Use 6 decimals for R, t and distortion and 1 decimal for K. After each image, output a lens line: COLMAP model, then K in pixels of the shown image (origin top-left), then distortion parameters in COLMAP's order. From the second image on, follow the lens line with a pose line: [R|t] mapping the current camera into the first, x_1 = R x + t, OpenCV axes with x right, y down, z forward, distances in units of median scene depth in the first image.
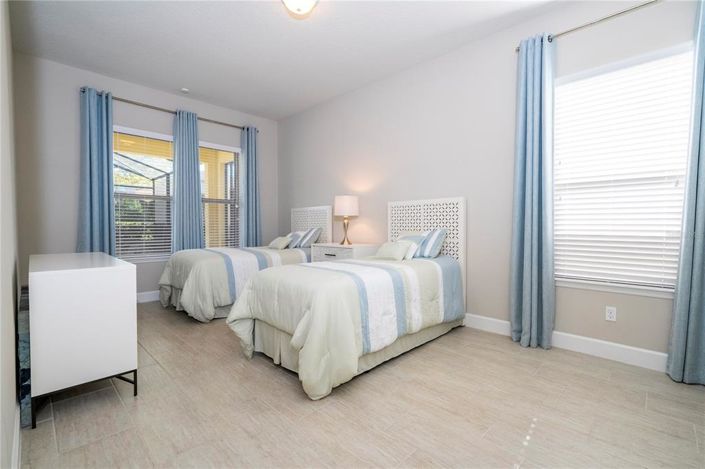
lens RADIAL K [[316.5, 0, 354.4], [0, 316.5, 234.1], [0, 0, 1]] dist [-0.001381, 0.001621]
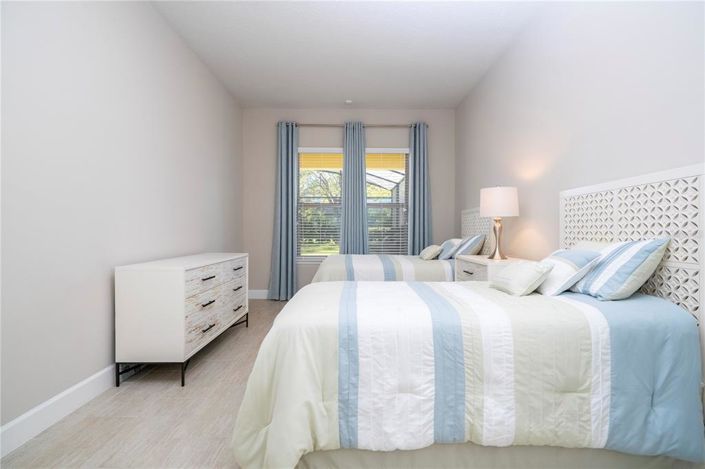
lens RADIAL K [[316.5, 0, 355.1], [0, 316.5, 232.7], [0, 0, 1]] dist [-0.001381, 0.001621]
pose [[0.706757, 0.004036, -0.707444, 0.293806], [-0.019159, 0.999726, -0.013437, -0.010502], [0.707197, 0.023051, 0.706641, 0.369758]]
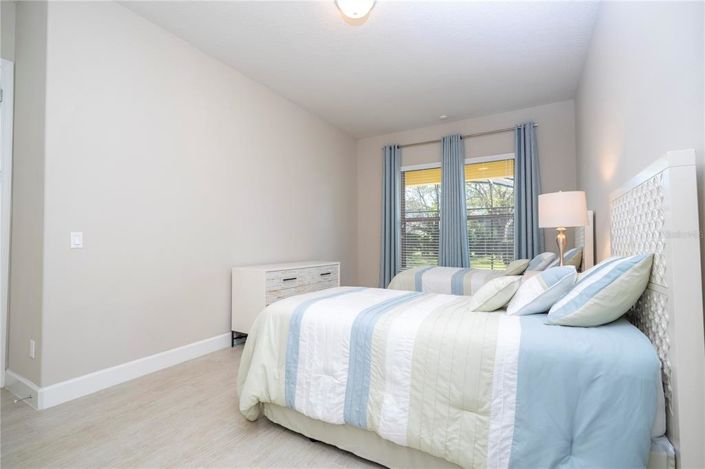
lens RADIAL K [[316.5, 0, 358.9], [0, 316.5, 237.4], [0, 0, 1]] dist [-0.001381, 0.001621]
pose [[0.252415, -0.019493, -0.967423, 0.536189], [-0.027365, 0.999253, -0.027275, -0.016207], [0.967232, 0.033358, 0.251693, 0.605925]]
